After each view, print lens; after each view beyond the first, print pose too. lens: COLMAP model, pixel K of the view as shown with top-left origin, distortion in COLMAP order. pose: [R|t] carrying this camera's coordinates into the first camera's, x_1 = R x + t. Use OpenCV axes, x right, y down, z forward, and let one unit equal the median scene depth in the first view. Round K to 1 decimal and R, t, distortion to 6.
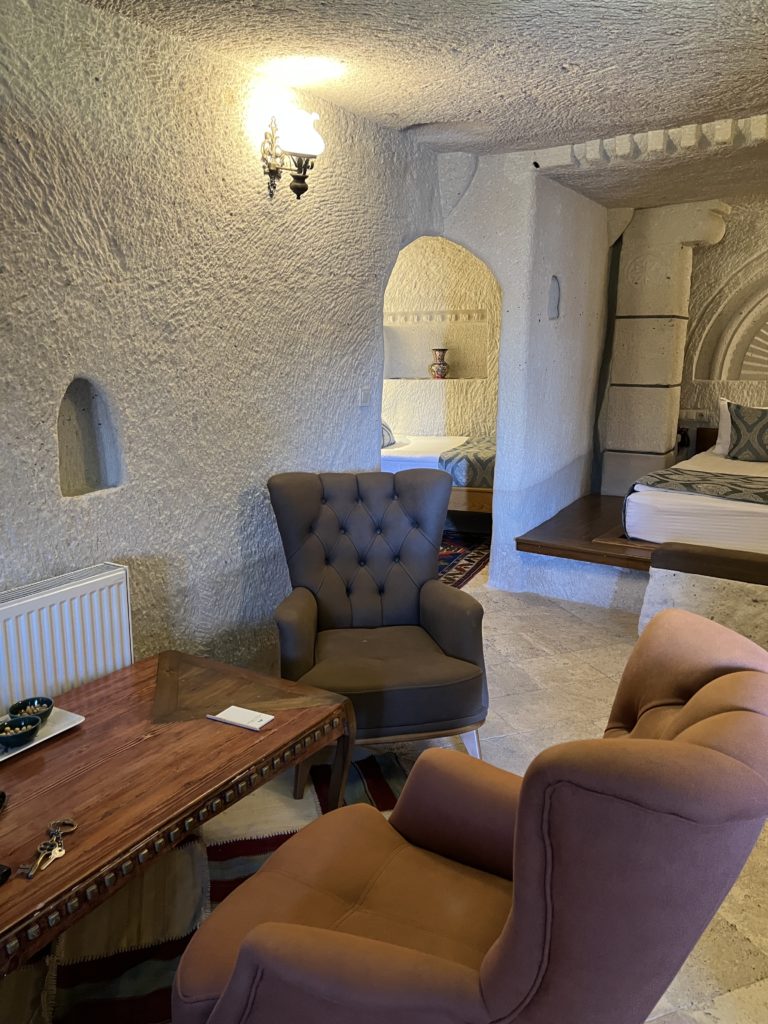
lens RADIAL K [[761.1, 0, 382.3], [0, 761.1, 518.1], [0, 0, 1]] dist [0.030496, -0.011222]
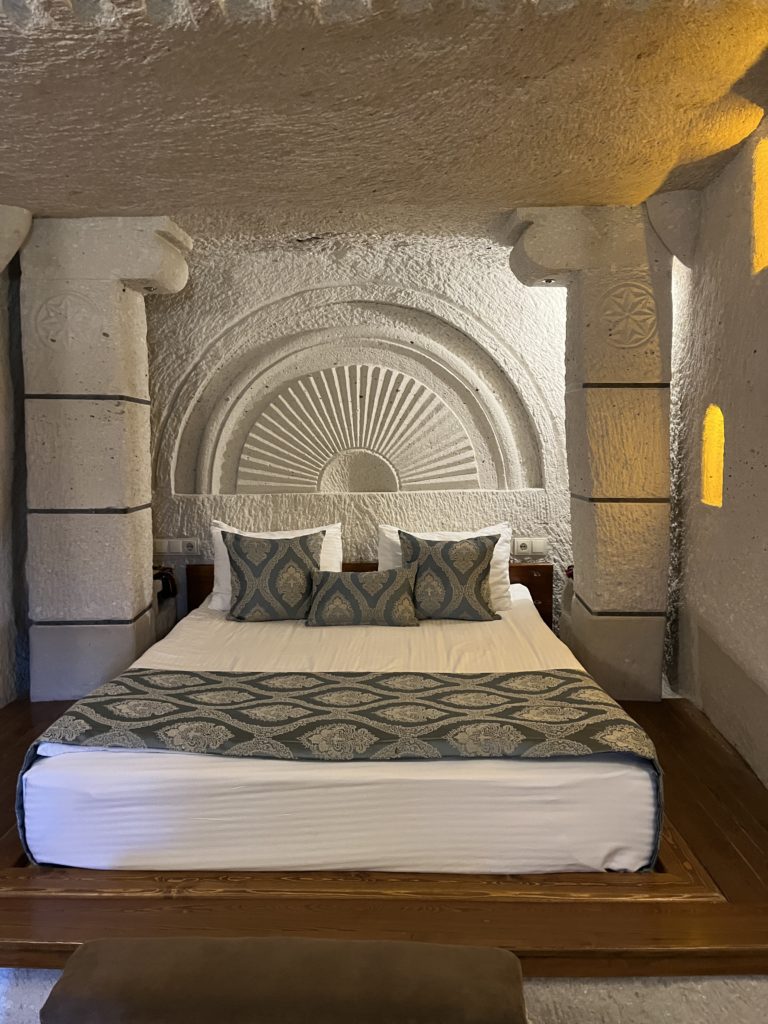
lens RADIAL K [[761.1, 0, 383.1], [0, 761.1, 513.5], [0, 0, 1]] dist [0.030496, -0.011222]
pose [[0.822519, -0.050590, 0.566483, 0.187088], [0.122864, 0.988322, -0.090132, -0.085458], [-0.555308, 0.143735, 0.819129, 0.370807]]
